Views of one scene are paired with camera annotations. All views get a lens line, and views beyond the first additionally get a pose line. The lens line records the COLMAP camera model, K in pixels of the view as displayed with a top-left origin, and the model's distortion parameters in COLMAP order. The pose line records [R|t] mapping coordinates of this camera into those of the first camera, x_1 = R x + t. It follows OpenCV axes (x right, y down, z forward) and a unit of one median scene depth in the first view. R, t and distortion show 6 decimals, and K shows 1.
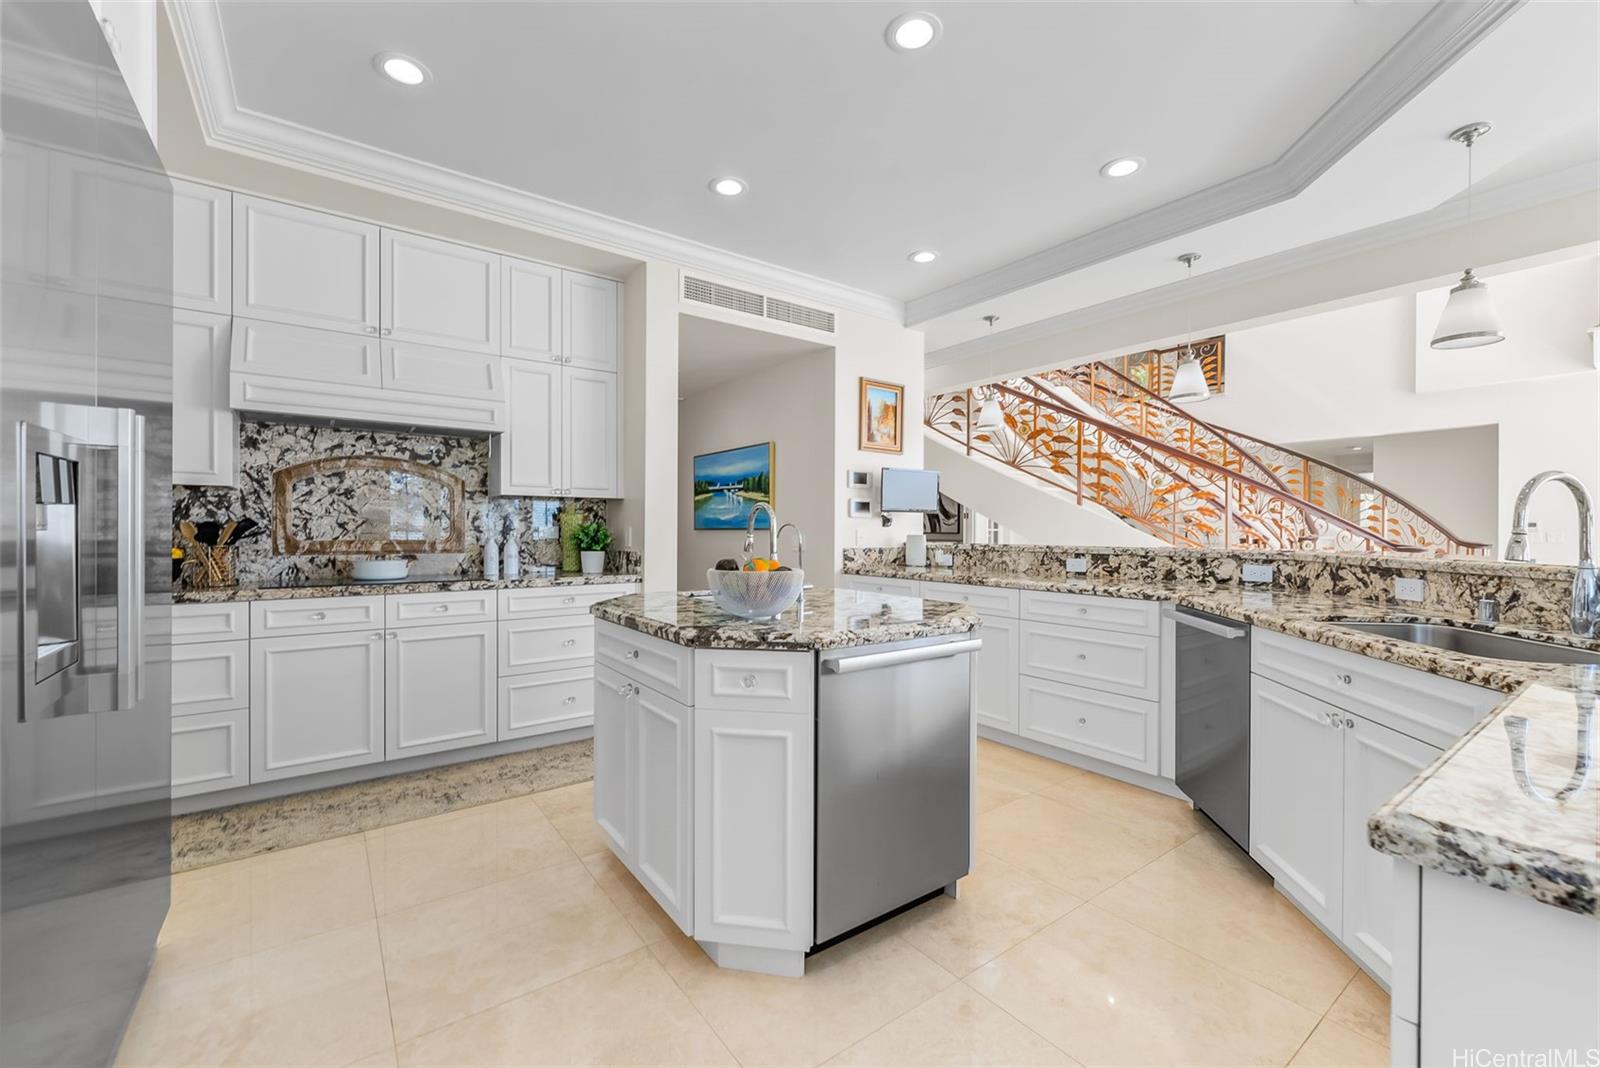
lens RADIAL K [[656.0, 0, 800.0], [0, 656.0, 534.0], [0, 0, 1]] dist [0.000468, 0.000041]
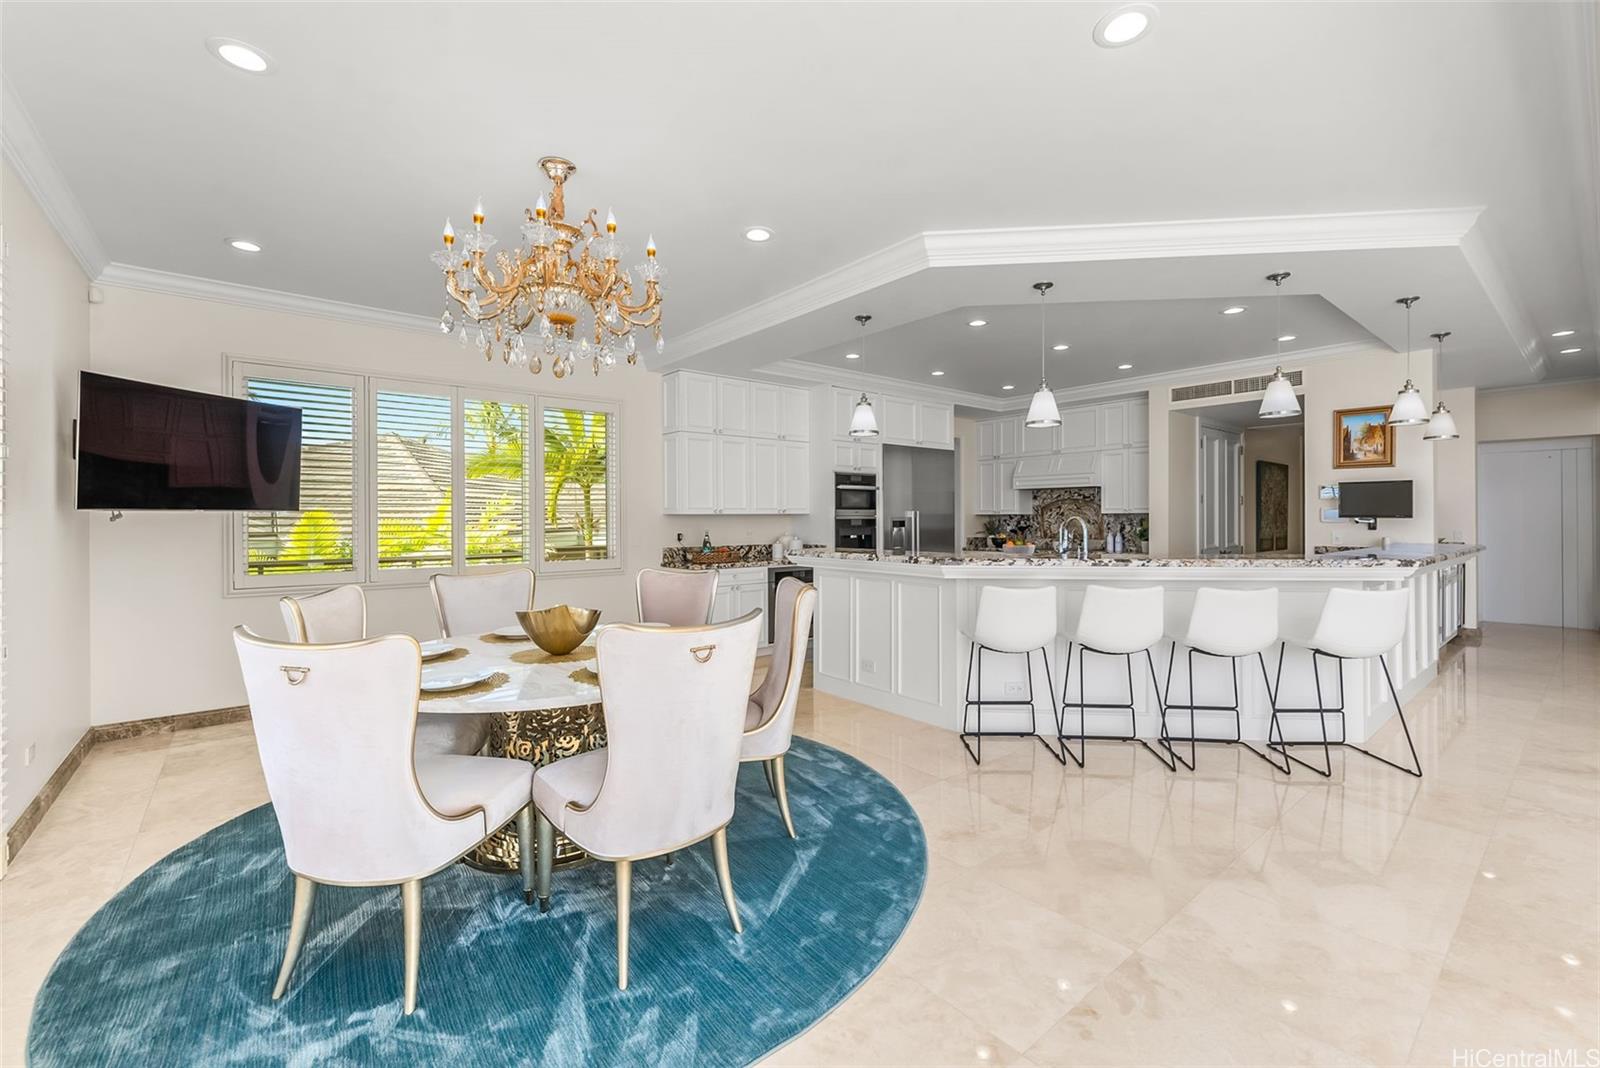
lens RADIAL K [[671.8, 0, 800.0], [0, 671.8, 534.0], [0, 0, 1]] dist [0.000624, 0.000024]
pose [[0.047563, 0.017908, -0.998708, 1.605993], [-0.002913, 0.999838, 0.017790, -0.026422], [0.998864, 0.002063, 0.047608, -0.106373]]
